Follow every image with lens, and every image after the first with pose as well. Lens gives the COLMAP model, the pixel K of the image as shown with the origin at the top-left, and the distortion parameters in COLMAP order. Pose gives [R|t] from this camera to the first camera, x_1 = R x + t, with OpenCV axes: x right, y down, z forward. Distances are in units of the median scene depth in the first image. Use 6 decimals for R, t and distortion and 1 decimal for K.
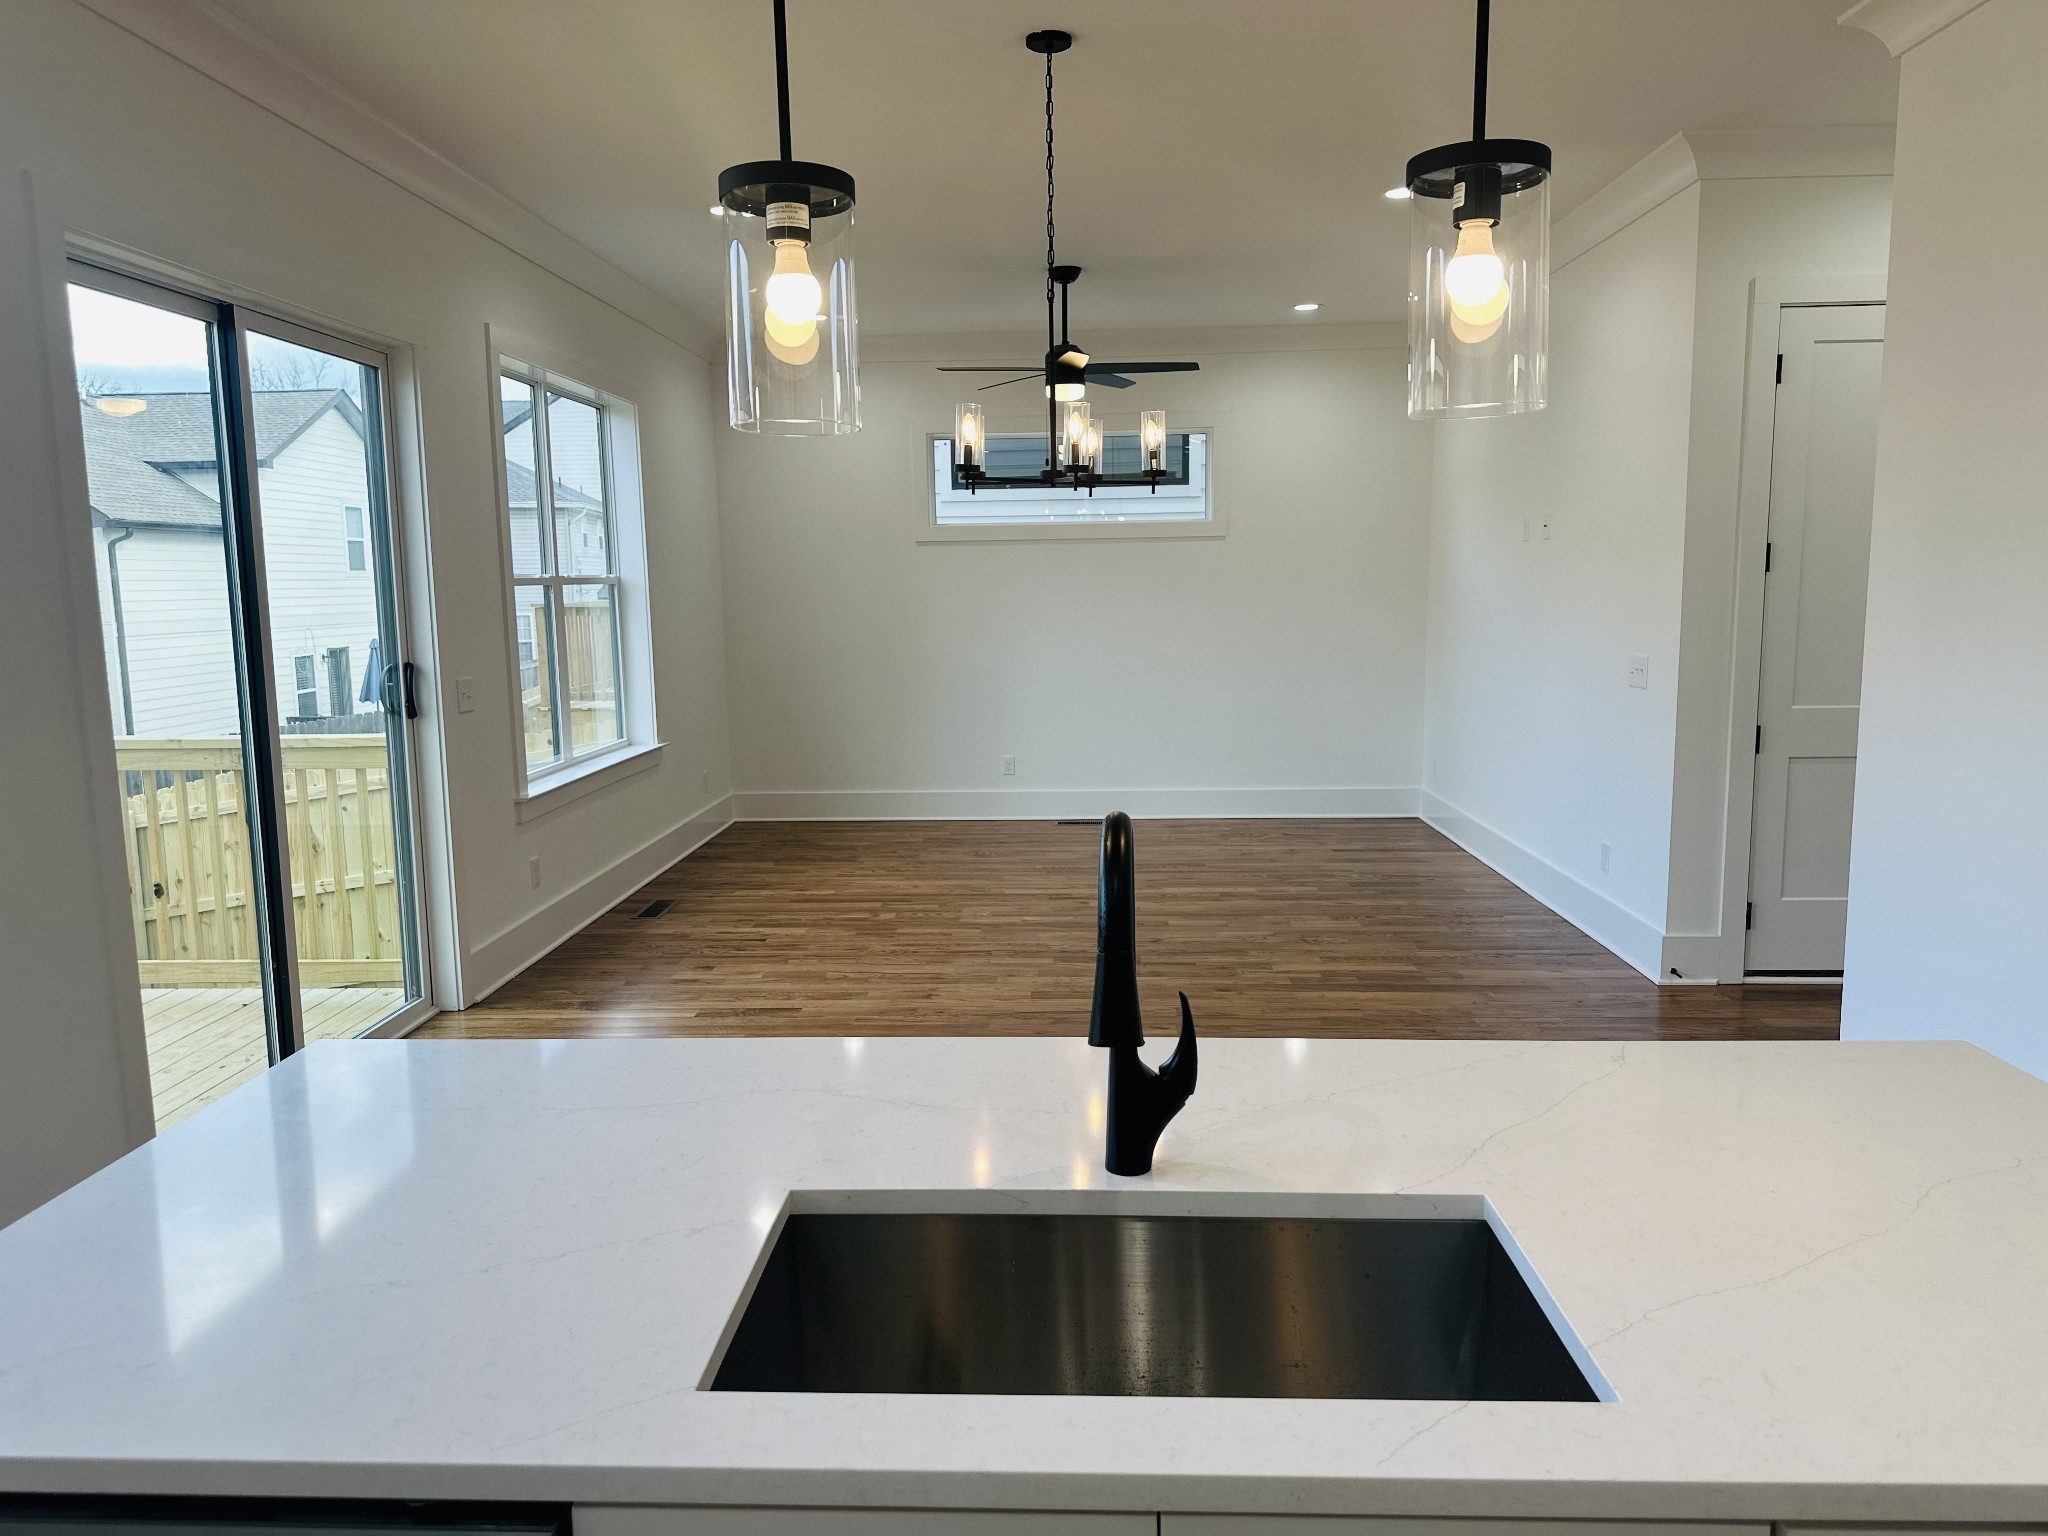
lens RADIAL K [[1446.9, 0, 1032.2], [0, 1446.9, 778.9], [0, 0, 1]] dist [0.025262, -0.028738]
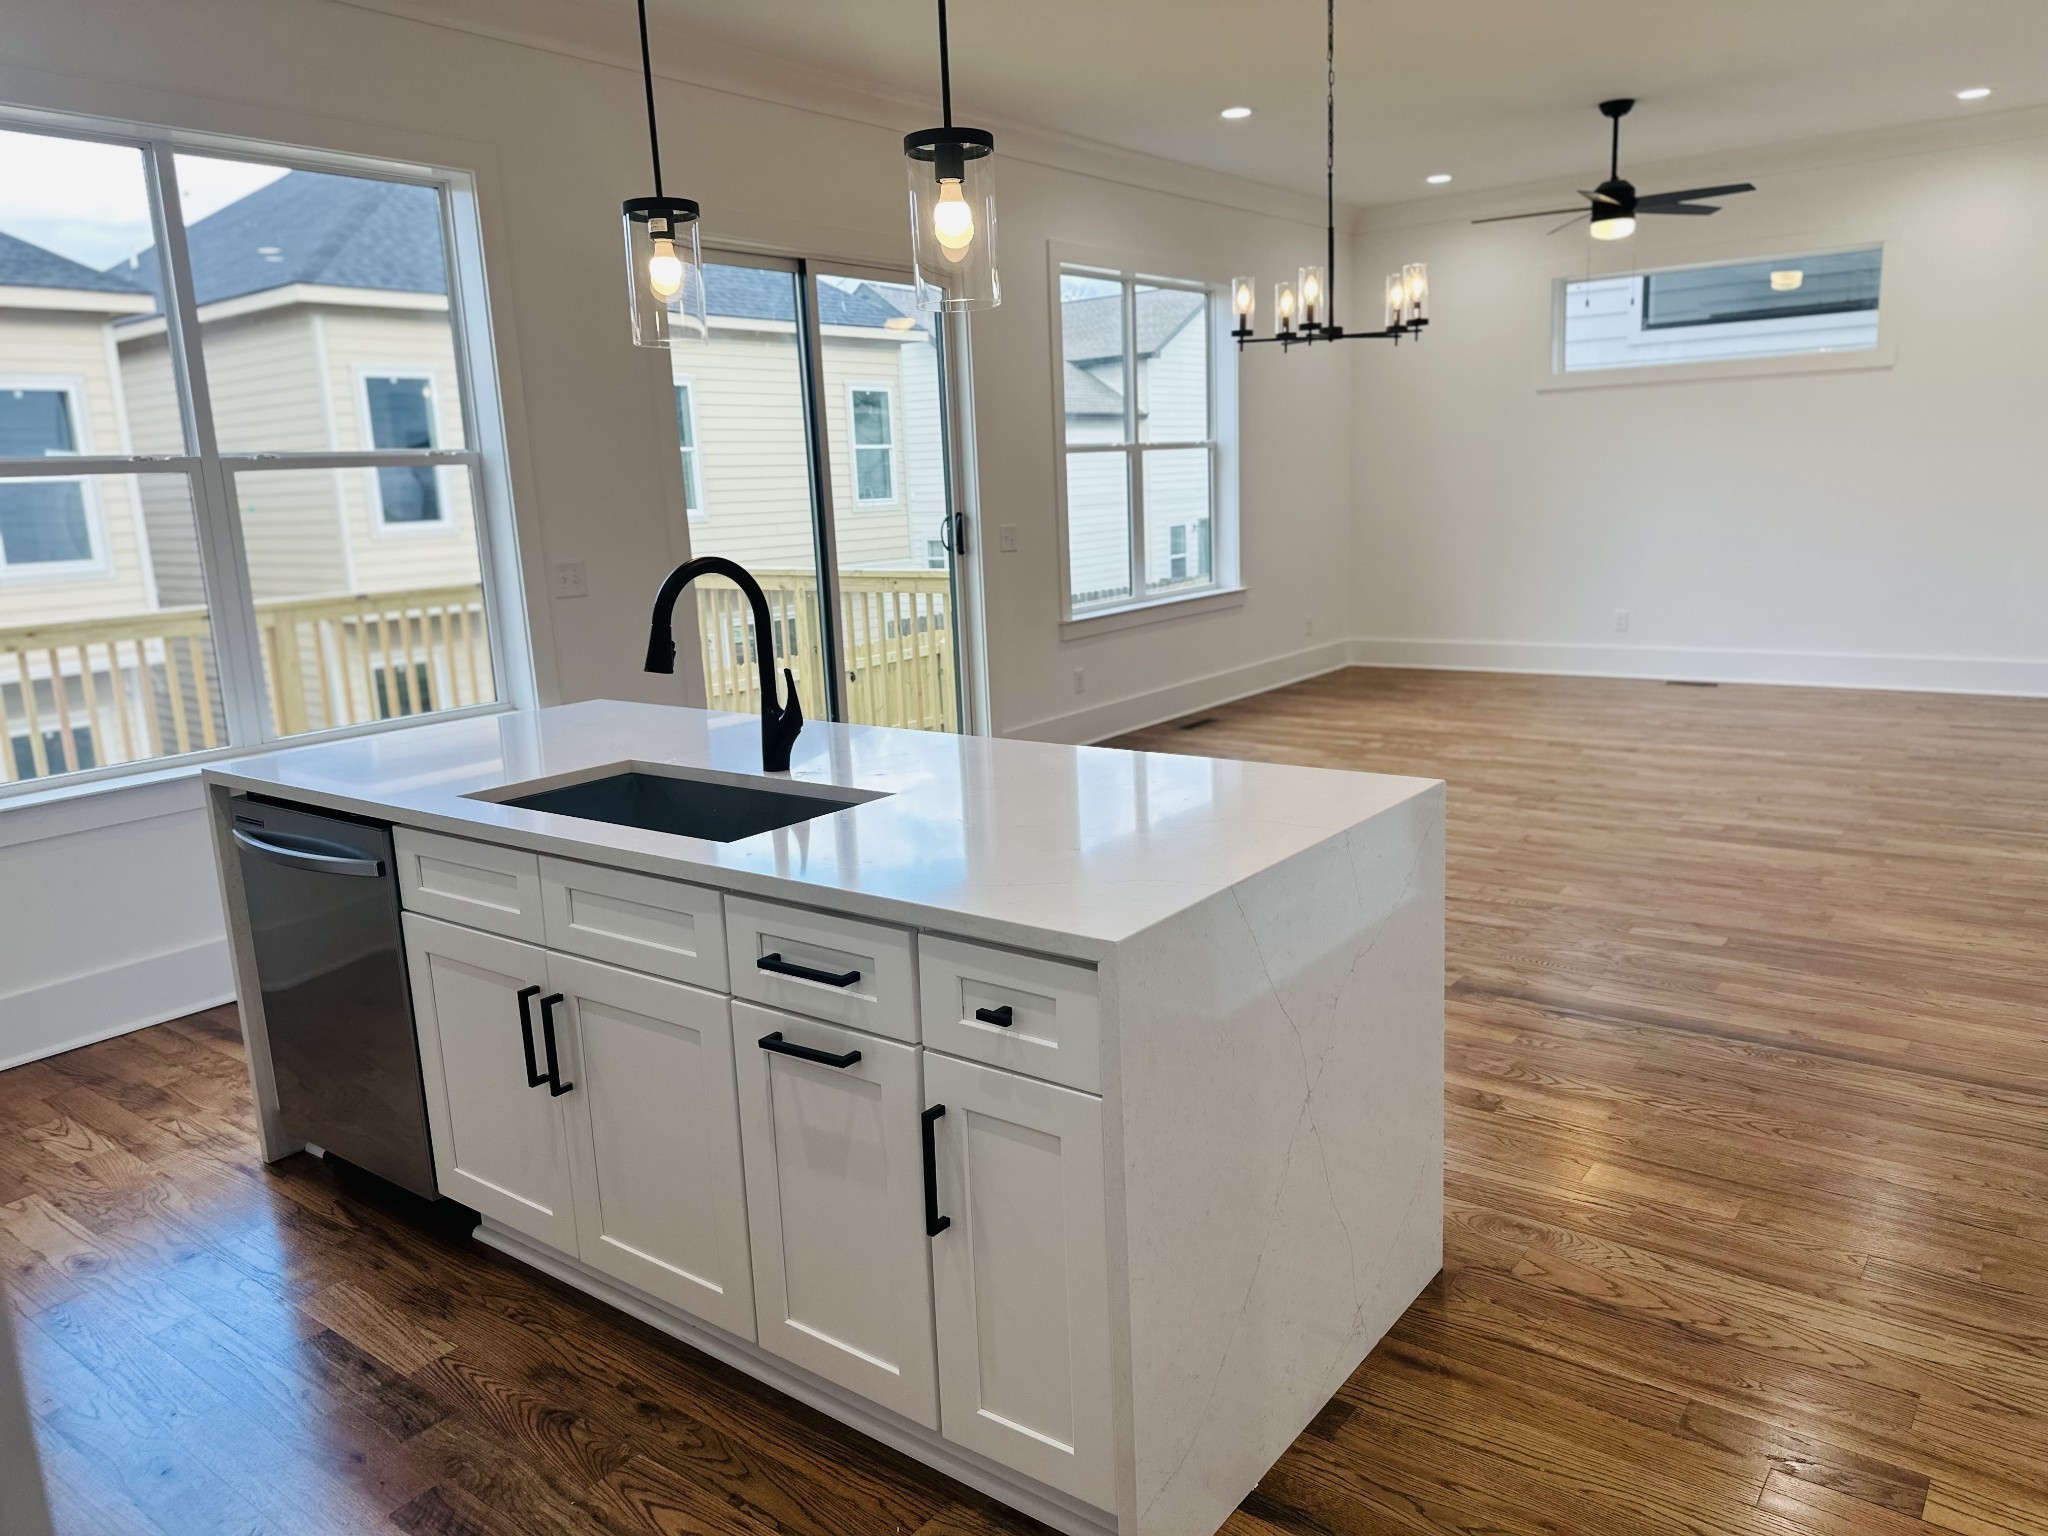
lens RADIAL K [[1446.9, 0, 1006.4], [0, 1446.9, 762.8], [0, 0, 1]] dist [0.025262, -0.028738]
pose [[0.815867, 0.087688, -0.571553, 0.331431], [-0.043498, 0.994941, 0.090554, 0.022997], [0.576602, -0.049018, 0.815553, -0.065639]]
